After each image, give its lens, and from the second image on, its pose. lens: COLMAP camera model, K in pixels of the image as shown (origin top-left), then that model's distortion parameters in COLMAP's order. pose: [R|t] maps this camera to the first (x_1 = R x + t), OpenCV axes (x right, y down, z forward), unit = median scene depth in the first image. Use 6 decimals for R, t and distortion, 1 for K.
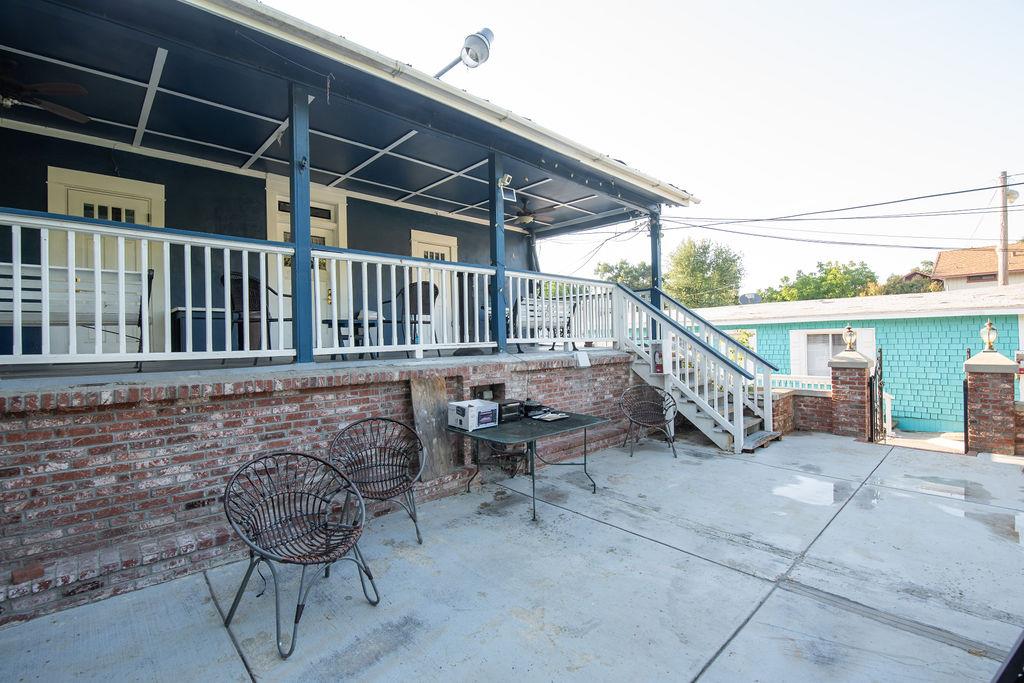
lens RADIAL K [[453.0, 0, 515.0], [0, 453.0, 341.4], [0, 0, 1]] dist [-0.001153, -0.010772]
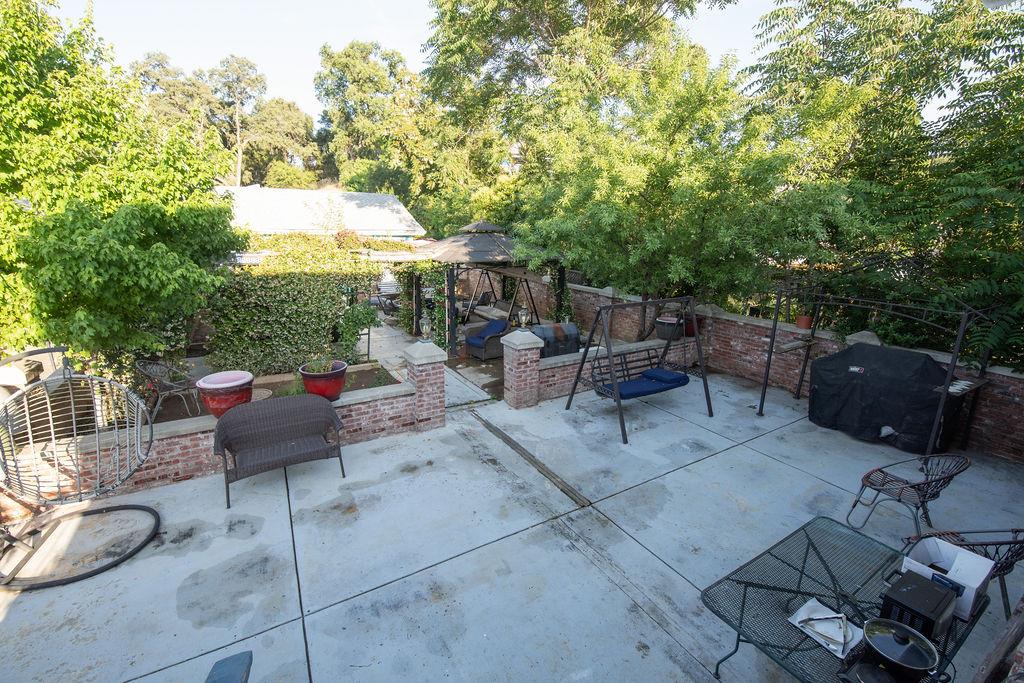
lens RADIAL K [[444.0, 0, 512.0], [0, 444.0, 341.5], [0, 0, 1]] dist [-0.000660, -0.009516]
pose [[-0.978905, -0.048251, 0.198536, 0.326959], [0.002964, 0.968258, 0.249936, -0.252894], [-0.204294, 0.245252, -0.947690, 1.407212]]
